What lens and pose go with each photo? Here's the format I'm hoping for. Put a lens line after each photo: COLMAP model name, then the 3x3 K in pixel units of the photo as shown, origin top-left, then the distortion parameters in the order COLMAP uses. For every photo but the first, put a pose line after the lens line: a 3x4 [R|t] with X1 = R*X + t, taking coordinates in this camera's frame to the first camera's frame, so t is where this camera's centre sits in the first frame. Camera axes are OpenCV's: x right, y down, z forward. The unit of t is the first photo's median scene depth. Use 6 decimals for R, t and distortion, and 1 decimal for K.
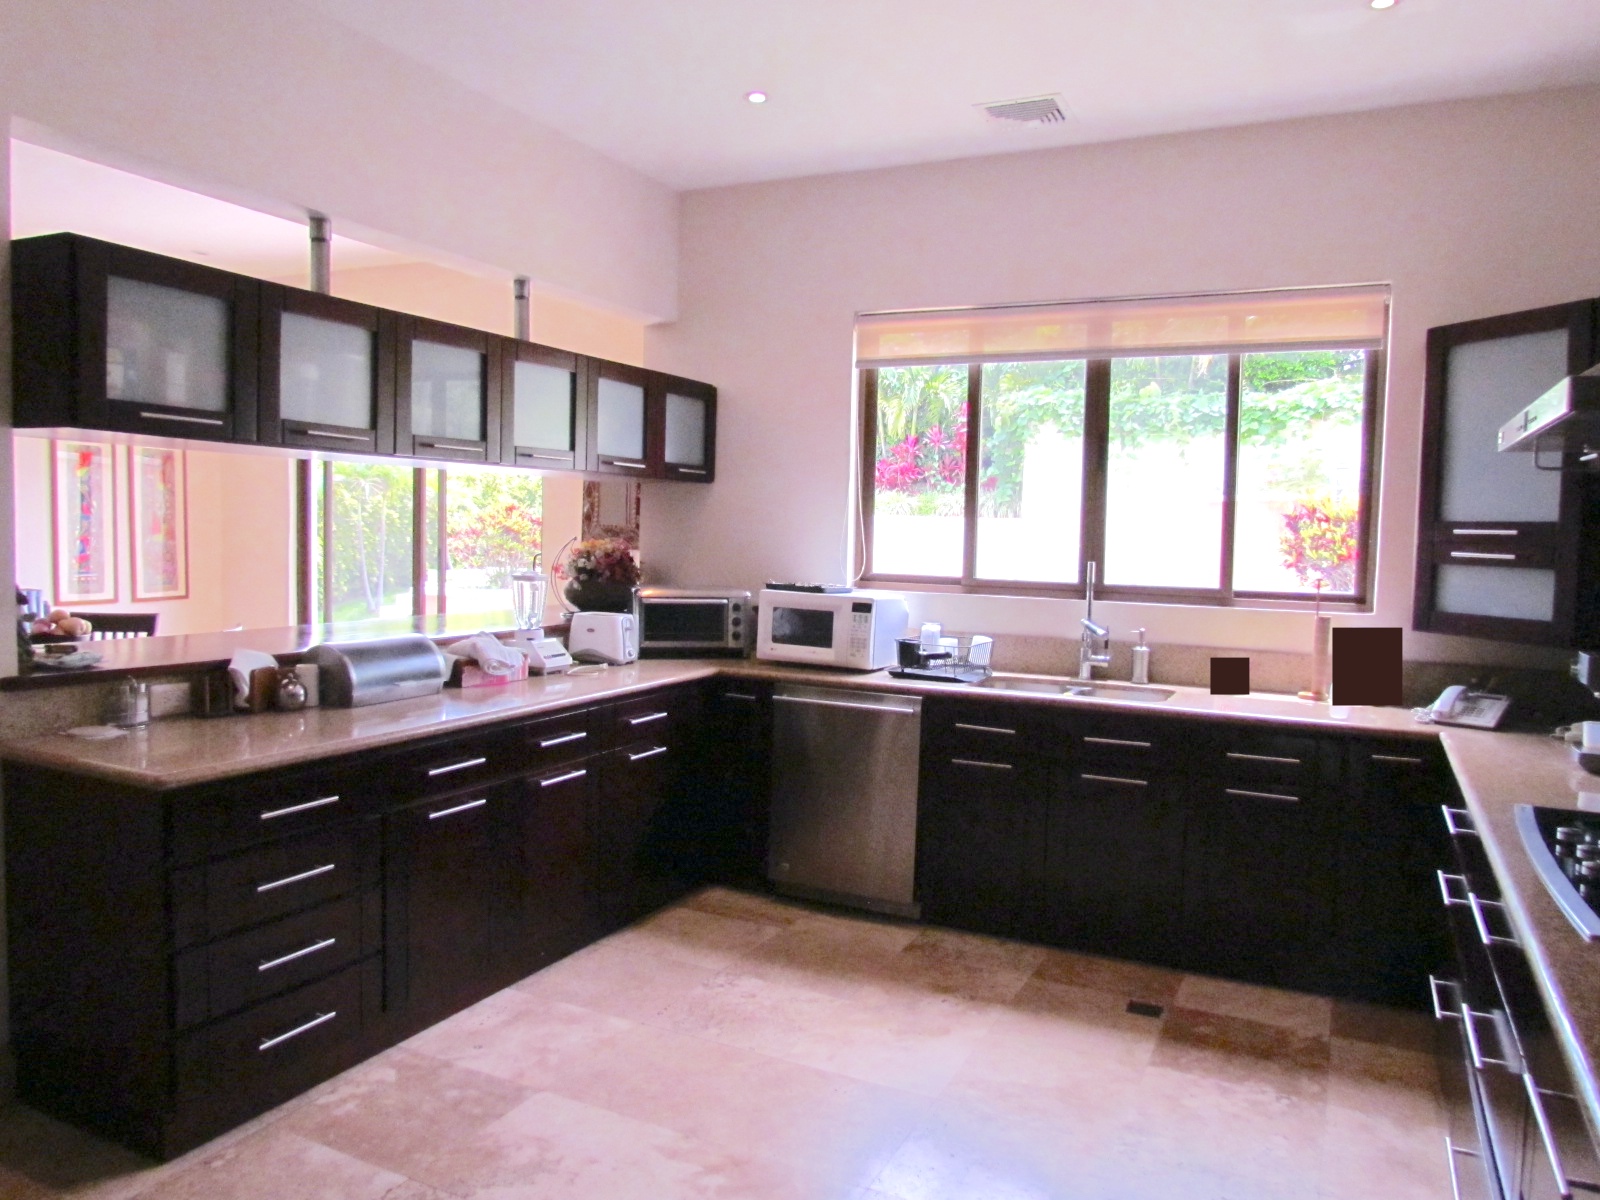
lens RADIAL K [[1138.8, 0, 802.5], [0, 1138.8, 599.1], [0, 0, 1]] dist [-0.011814, -0.000405]
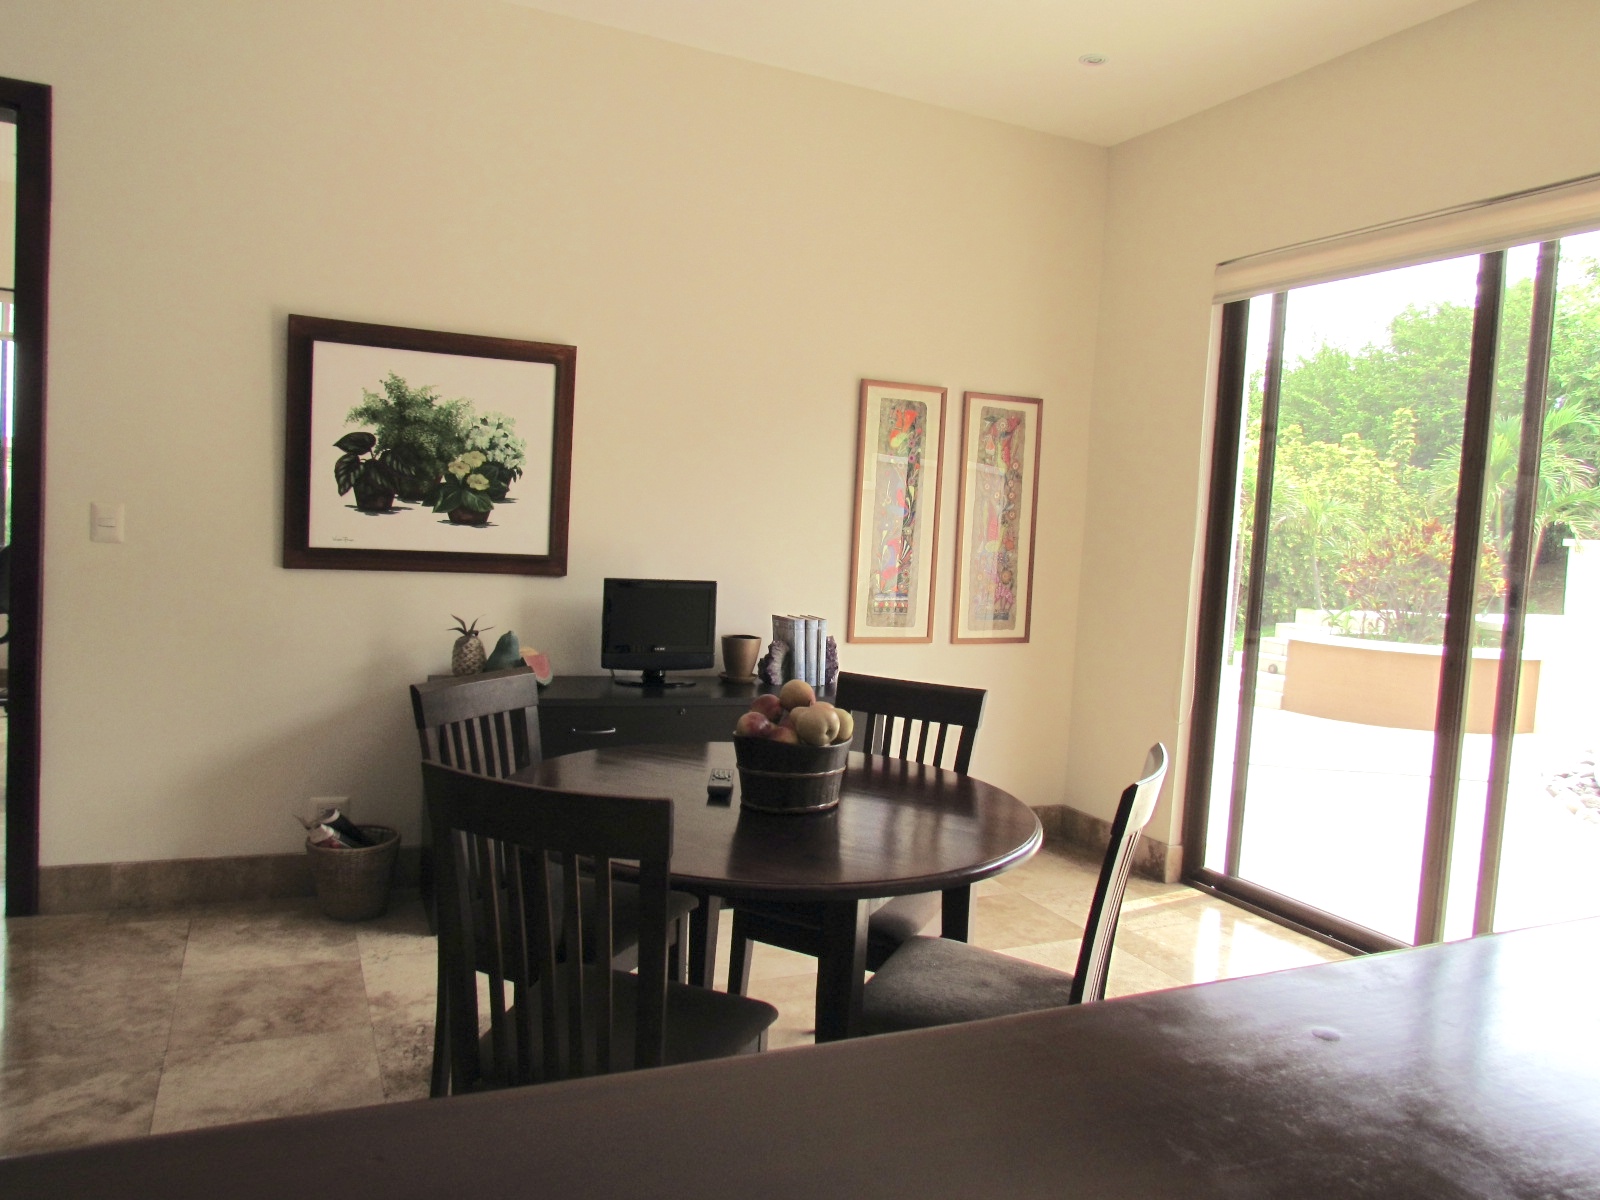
lens RADIAL K [[1138.8, 0, 797.5], [0, 1138.8, 601.8], [0, 0, 1]] dist [-0.011814, -0.000405]
pose [[0.776432, 0.062340, -0.627110, -0.268588], [-0.076074, 0.997090, 0.004932, -0.018953], [0.625592, 0.043878, 0.778915, 0.465940]]
